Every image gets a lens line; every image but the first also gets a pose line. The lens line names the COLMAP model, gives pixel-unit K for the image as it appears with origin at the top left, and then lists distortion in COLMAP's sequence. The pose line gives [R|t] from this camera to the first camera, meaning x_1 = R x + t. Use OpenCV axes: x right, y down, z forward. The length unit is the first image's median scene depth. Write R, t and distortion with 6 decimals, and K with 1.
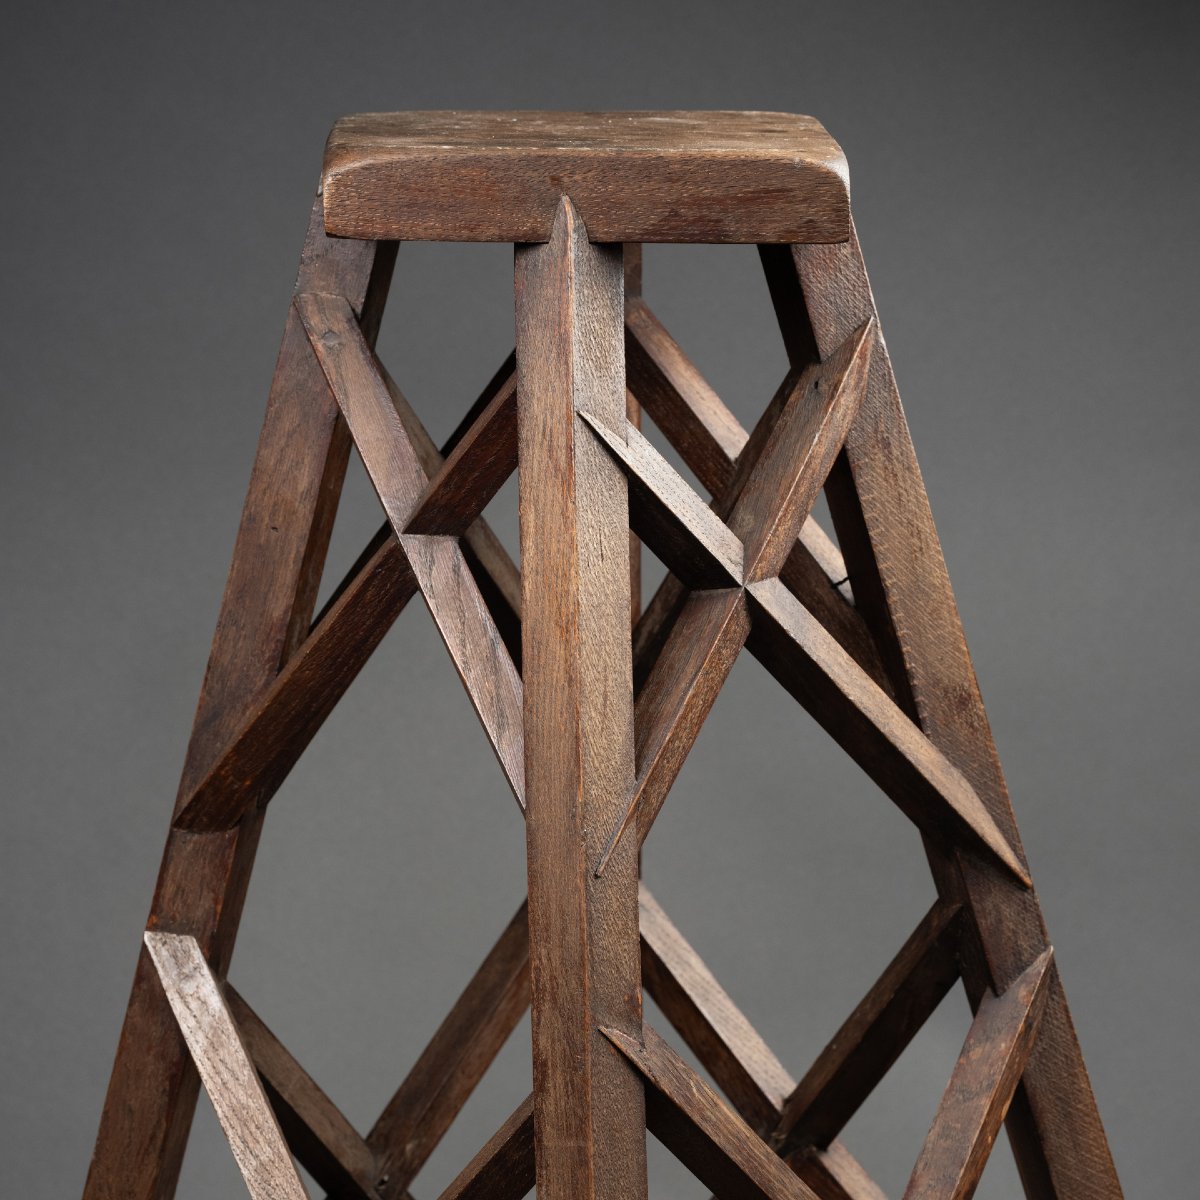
lens RADIAL K [[5165.0, 0, 598.2], [0, 5165.0, 750.2], [0, 0, 1]] dist [0.166679, 0.968756]
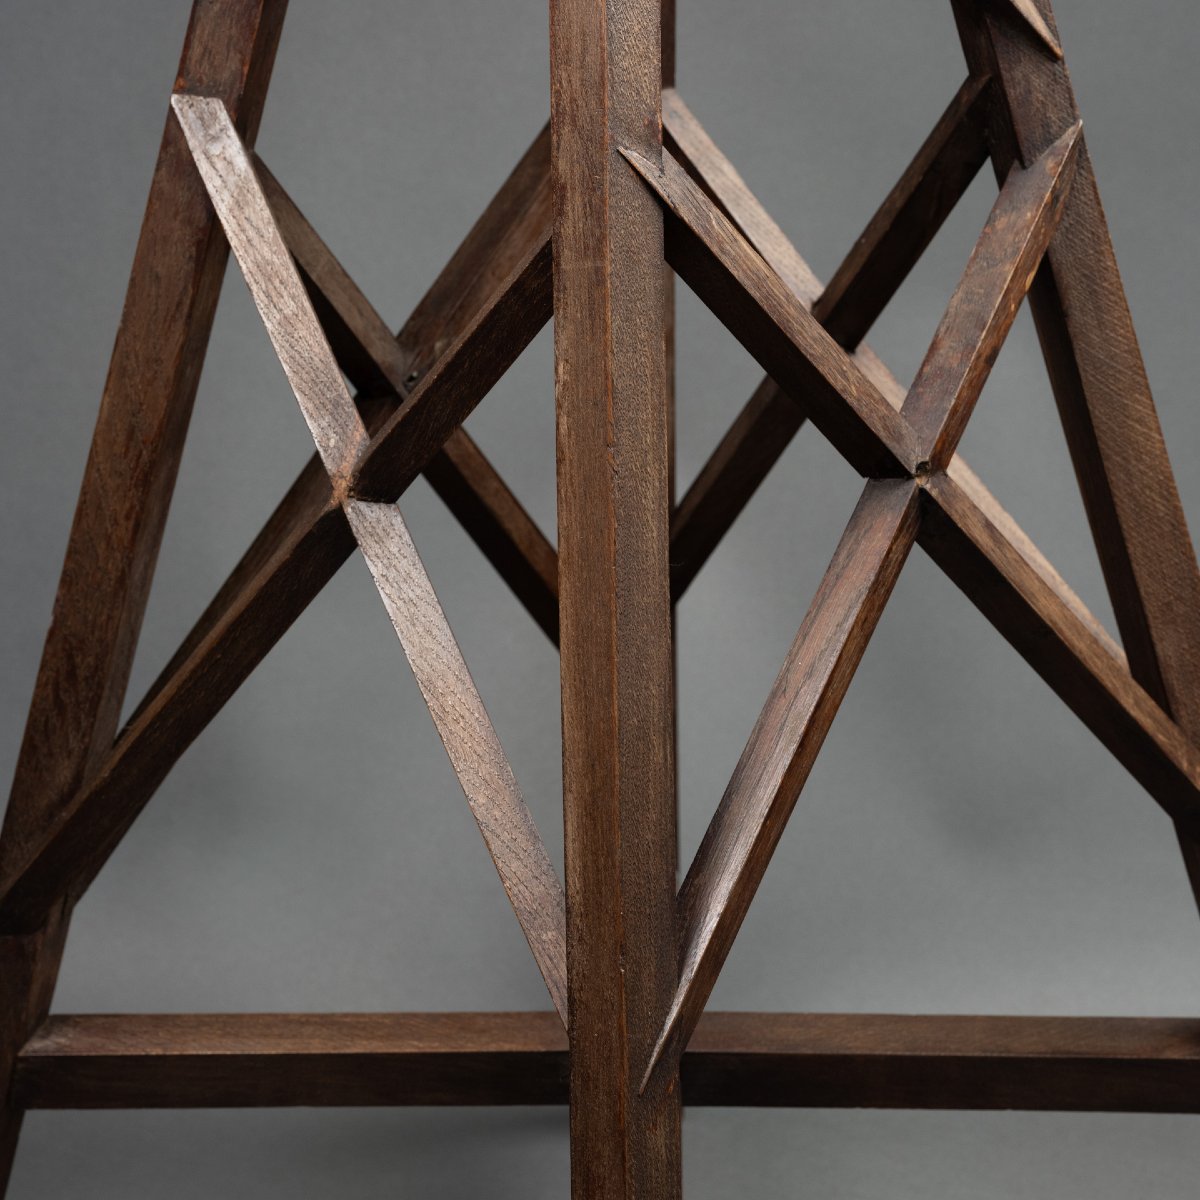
lens RADIAL K [[5165.0, 0, 598.2], [0, 5165.0, 750.2], [0, 0, 1]] dist [0.166679, 0.968756]
pose [[0.999696, 0.014990, -0.019576, 0.016324], [-0.013825, 0.998201, 0.058349, 0.102955], [0.020416, -0.058060, 0.998104, -0.005346]]
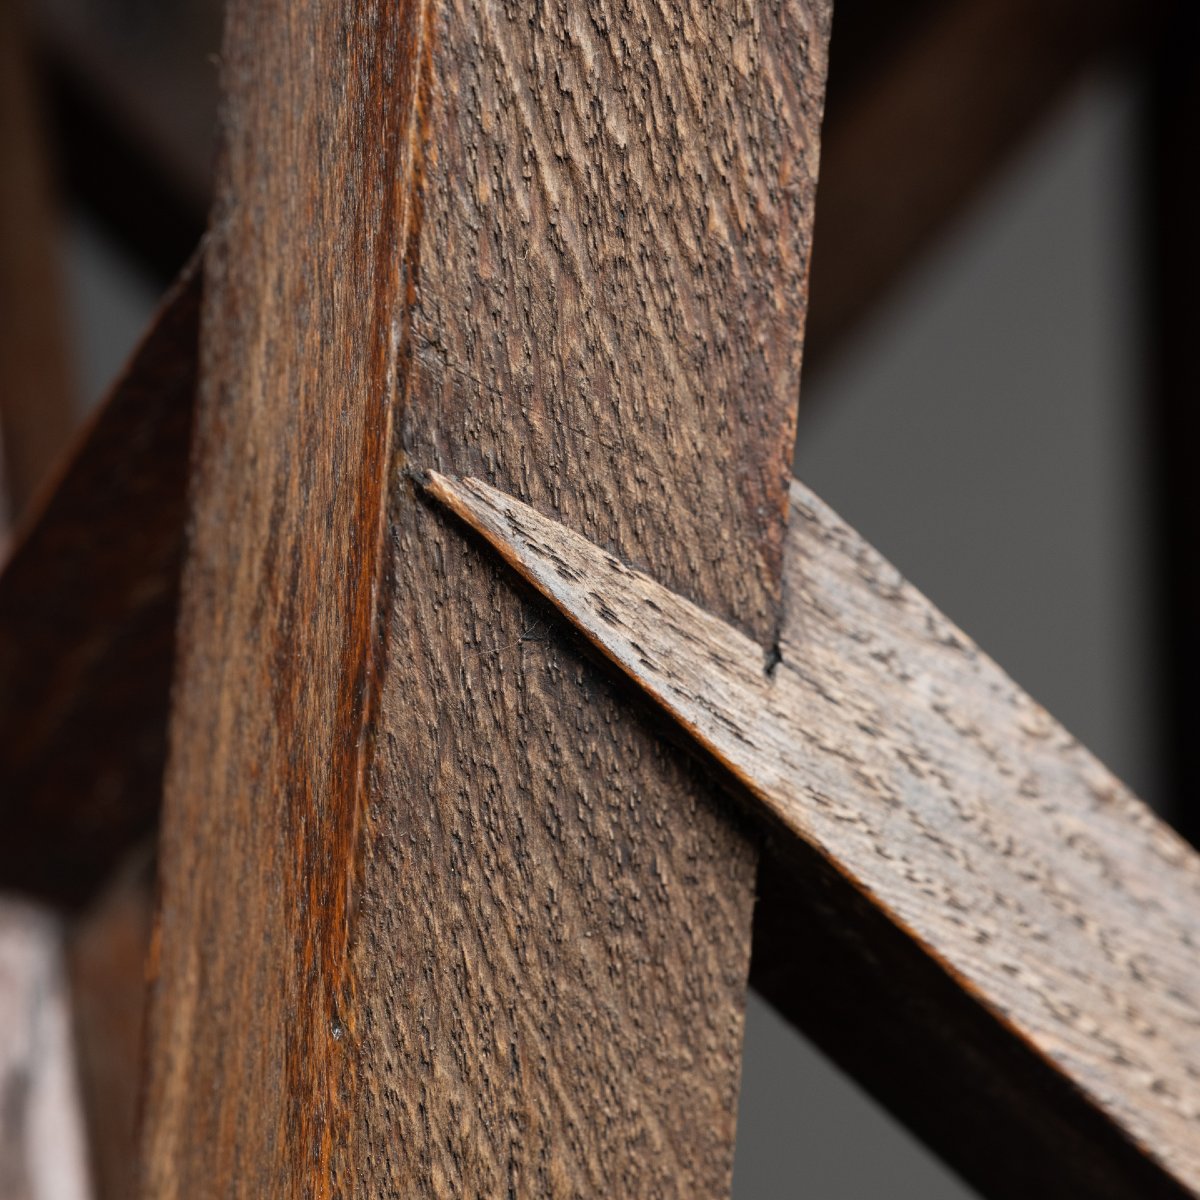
lens RADIAL K [[5765.8, 0, 600.0], [0, 5765.8, 600.0], [0, 0, 1]] dist [0.232229, 5.561621]
pose [[0.934230, 0.129956, -0.332154, 0.059791], [-0.079604, 0.983740, 0.160993, -0.086096], [0.347675, -0.123964, 0.929384, 0.774168]]
